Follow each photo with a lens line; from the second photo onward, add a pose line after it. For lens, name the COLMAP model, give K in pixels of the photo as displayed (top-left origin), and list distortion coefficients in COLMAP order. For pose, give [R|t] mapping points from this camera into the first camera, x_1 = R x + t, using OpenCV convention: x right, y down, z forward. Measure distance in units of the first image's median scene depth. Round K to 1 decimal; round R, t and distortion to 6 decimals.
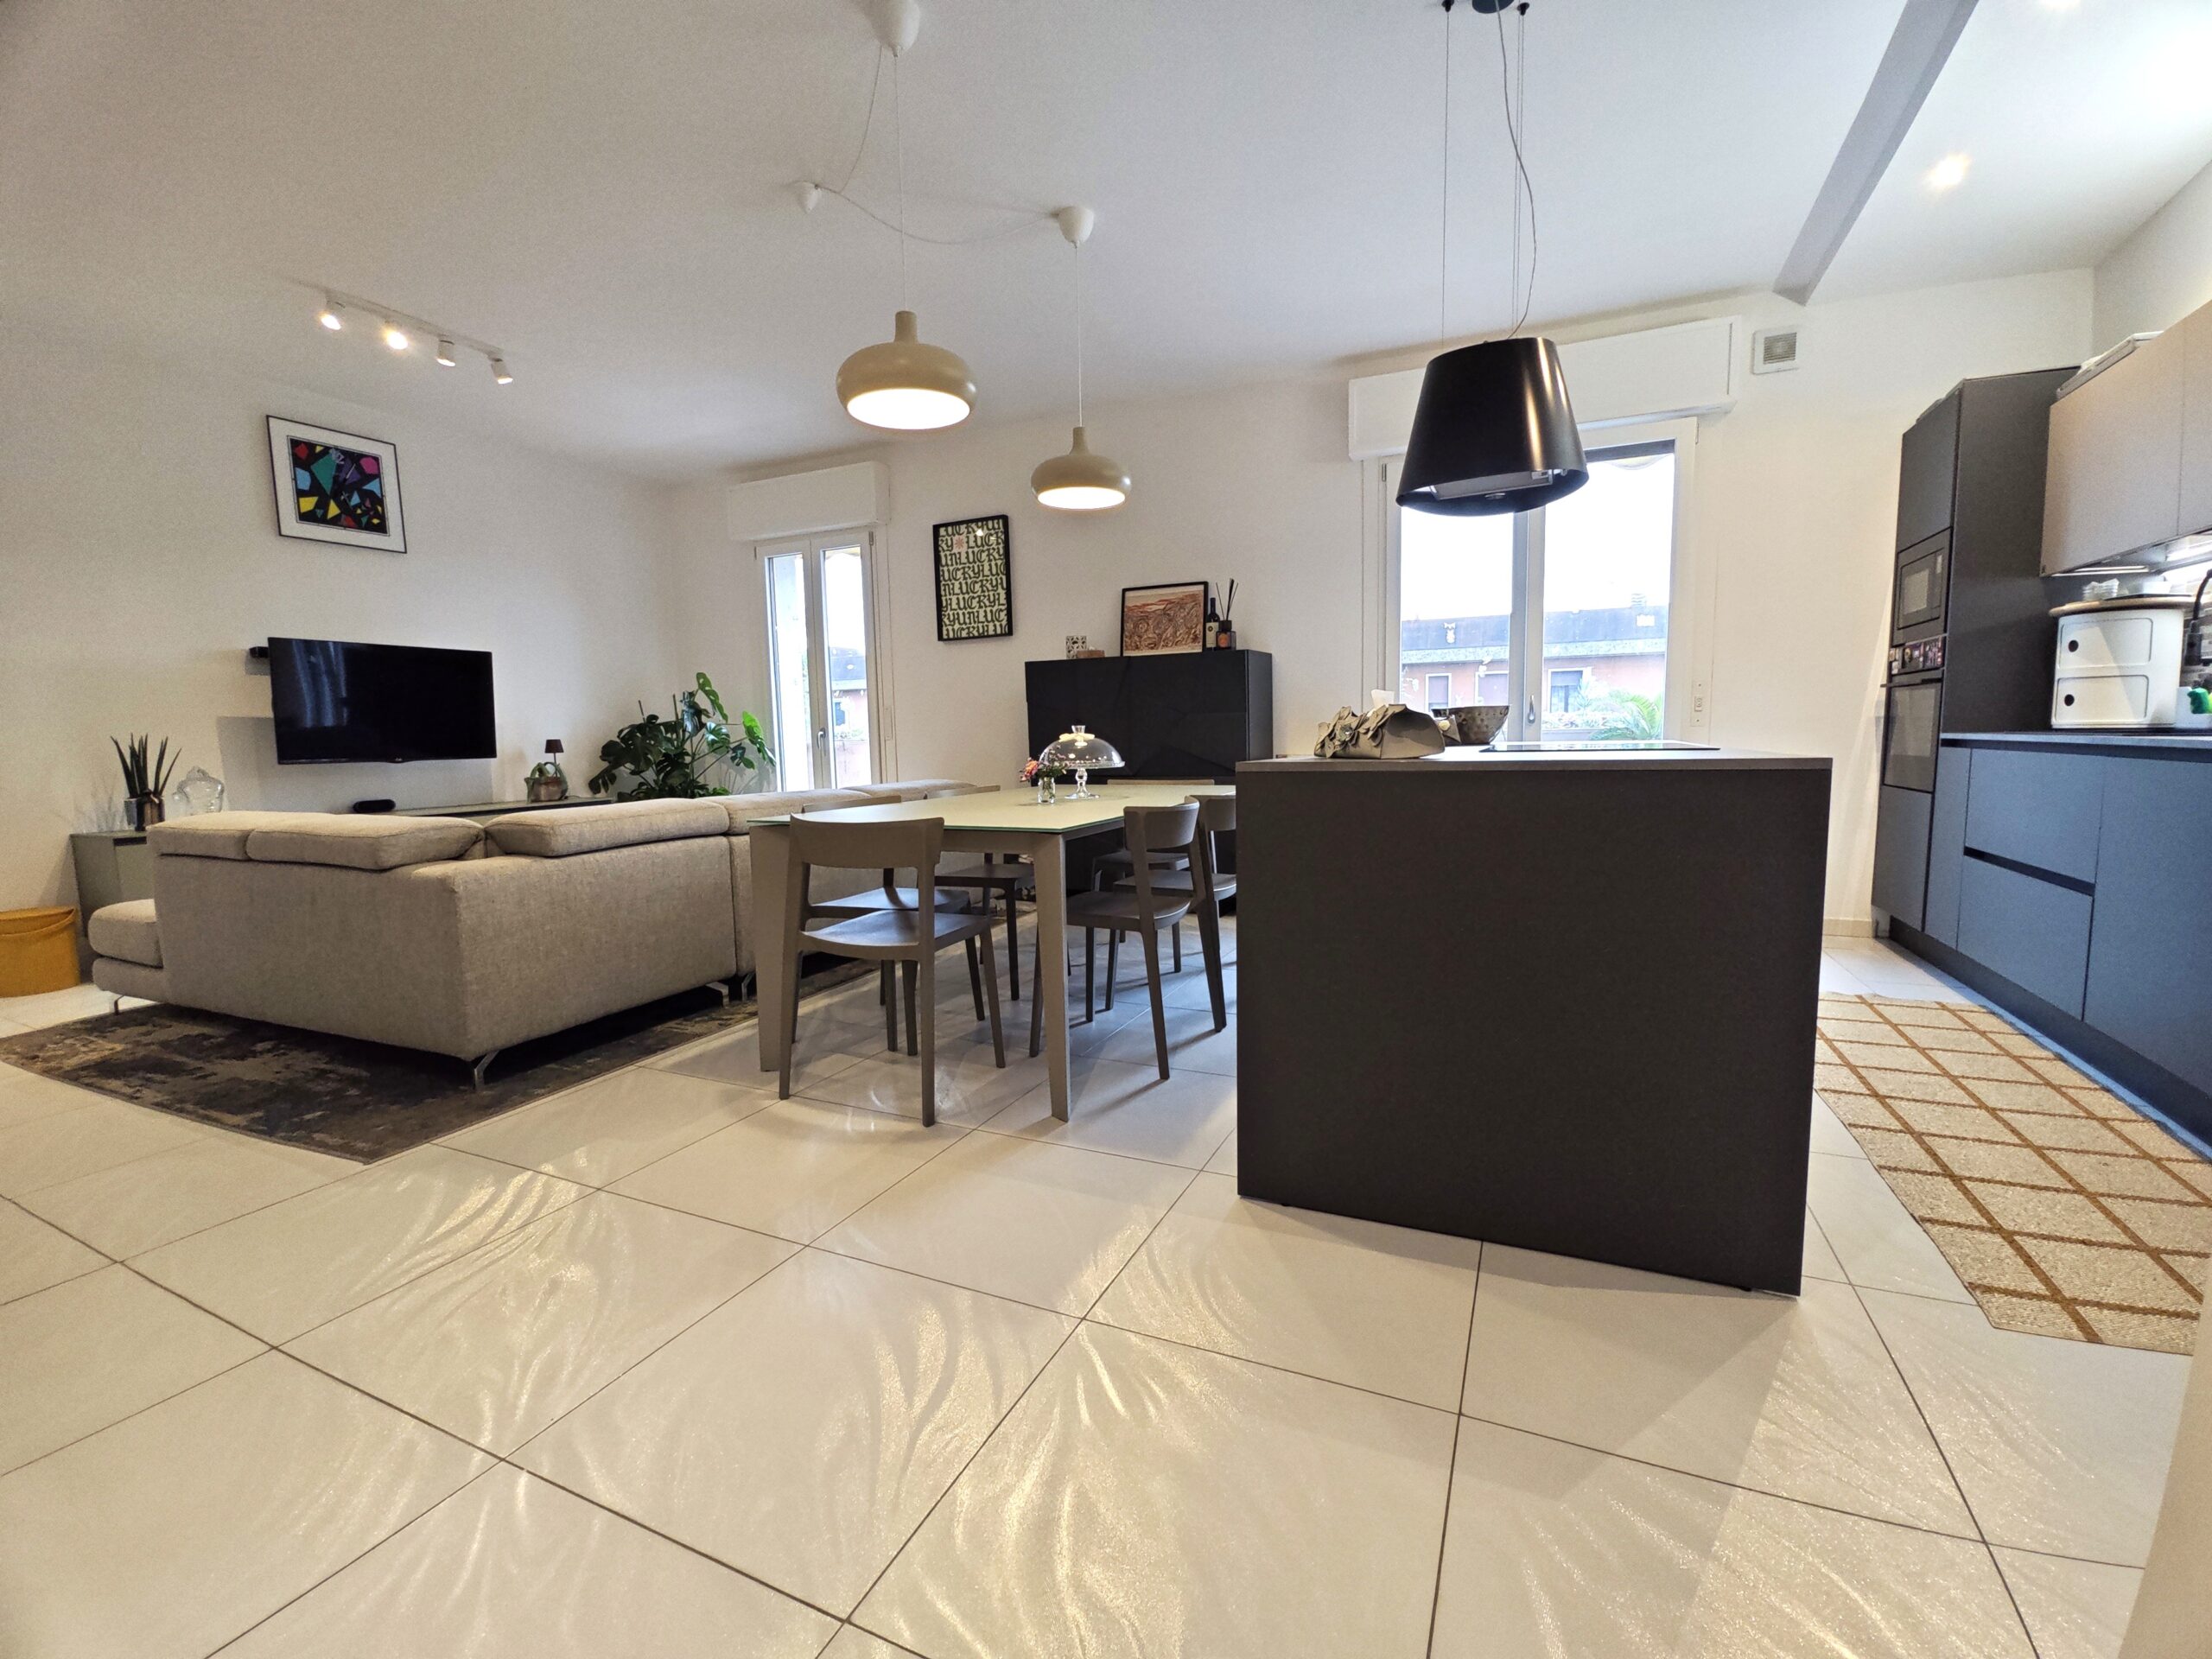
lens RADIAL K [[966.3, 0, 1109.6], [0, 966.3, 837.6], [0, 0, 1]] dist [-0.003555, -0.000323]
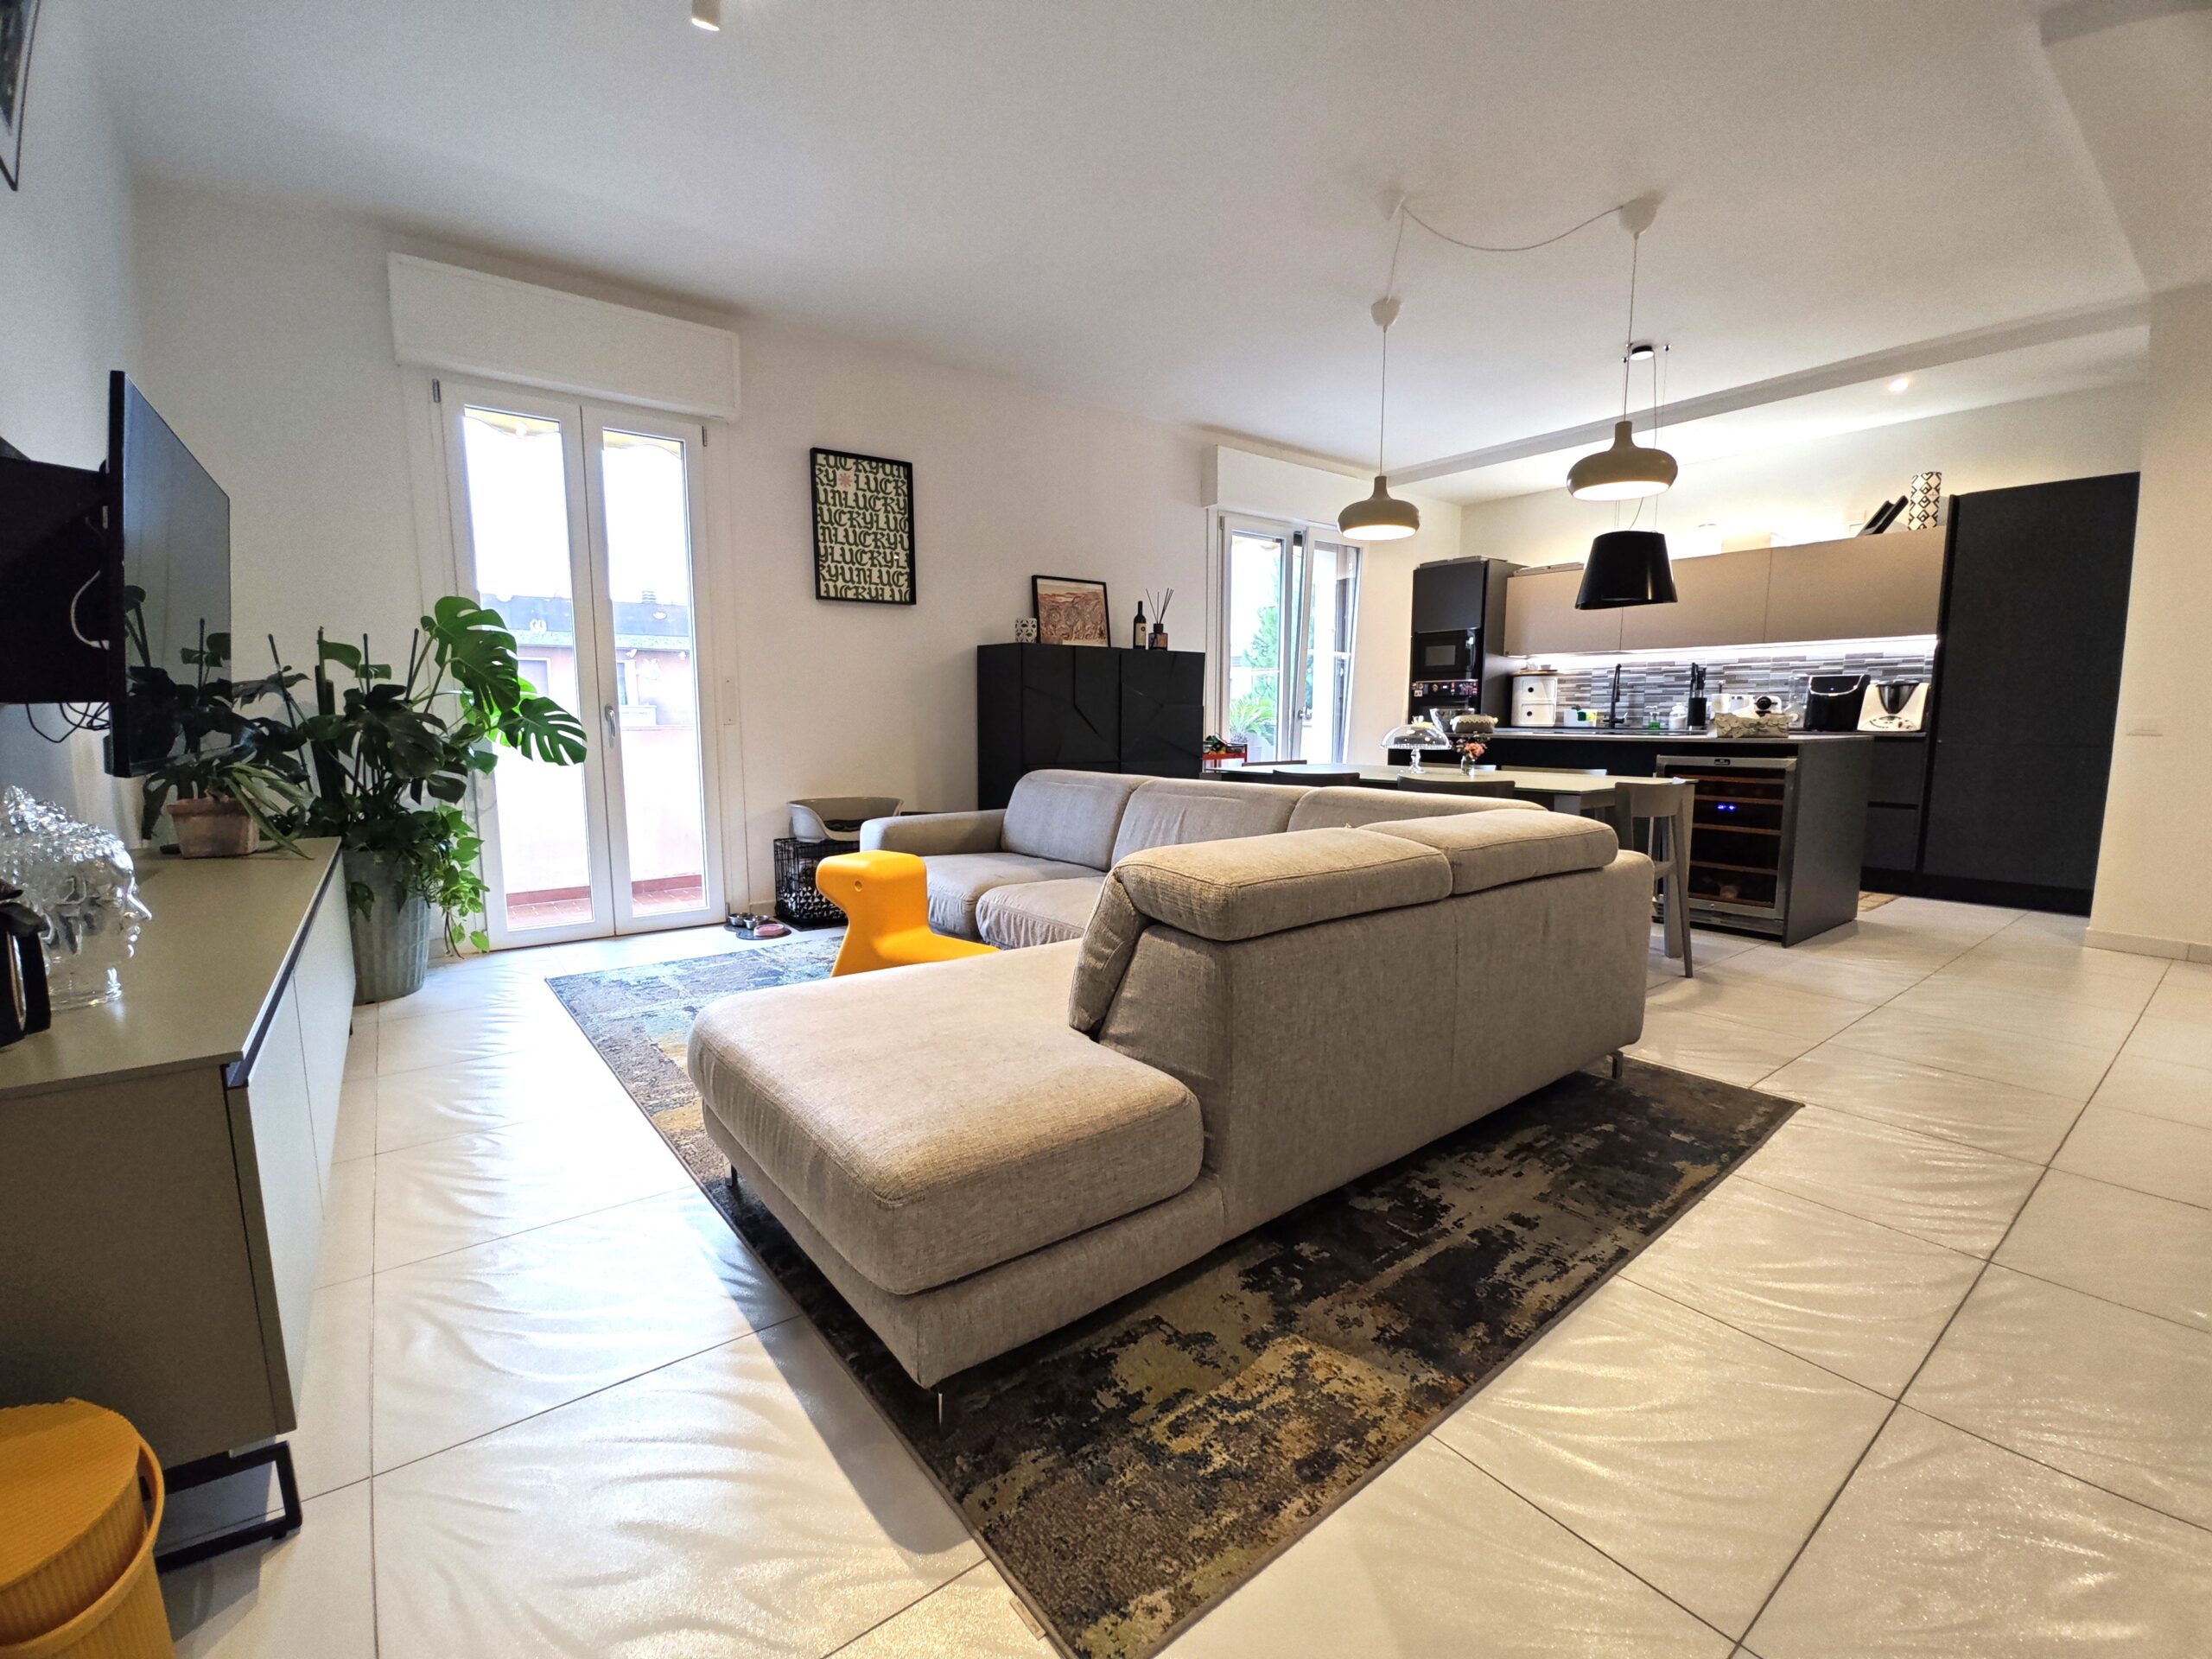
lens RADIAL K [[966.3, 0, 1109.6], [0, 966.3, 837.6], [0, 0, 1]] dist [-0.003555, -0.000323]
pose [[0.448207, -0.093814, 0.888993, -1.208273], [0.087047, 0.994332, 0.061043, -0.060167], [-0.889681, 0.050024, 0.453833, 0.691635]]
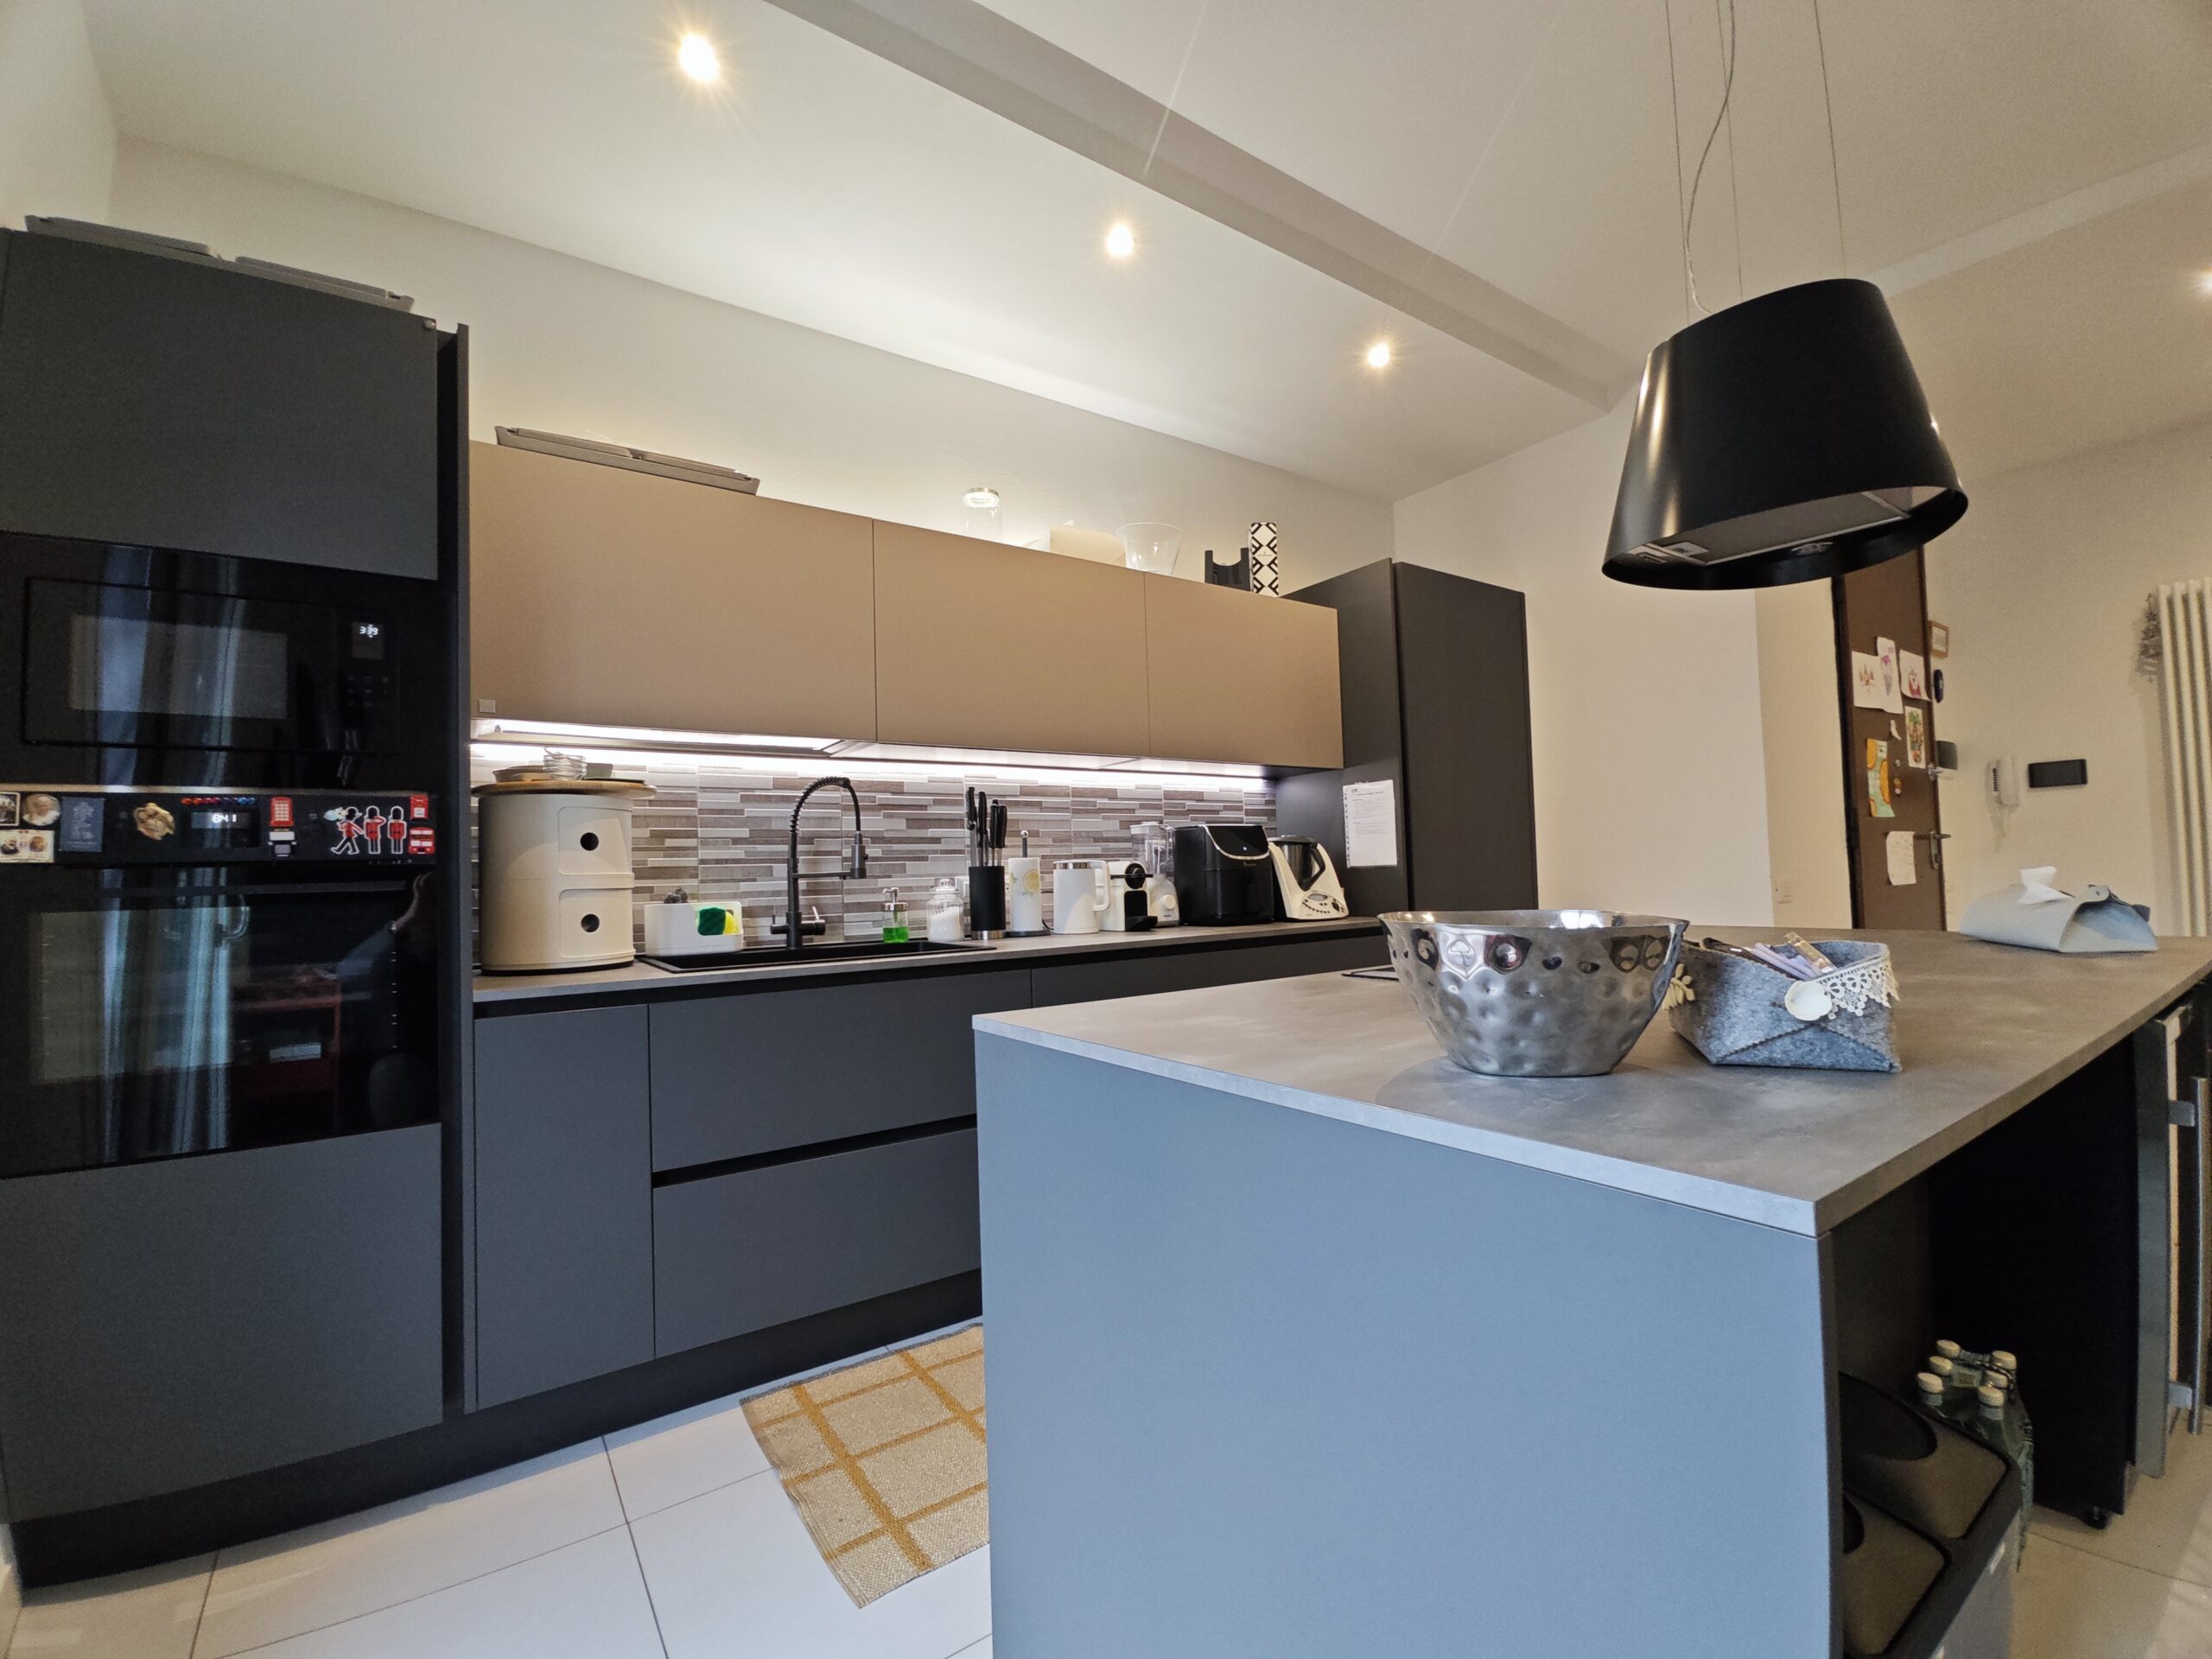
lens RADIAL K [[922.8, 0, 1112.1], [0, 922.8, 841.4], [0, 0, 1]] dist [0.000198, -0.000055]
pose [[-0.873035, 0.061575, 0.483755, 0.299464], [0.099032, 0.993712, 0.052239, -0.155624], [-0.477497, 0.093514, -0.873643, 1.104808]]
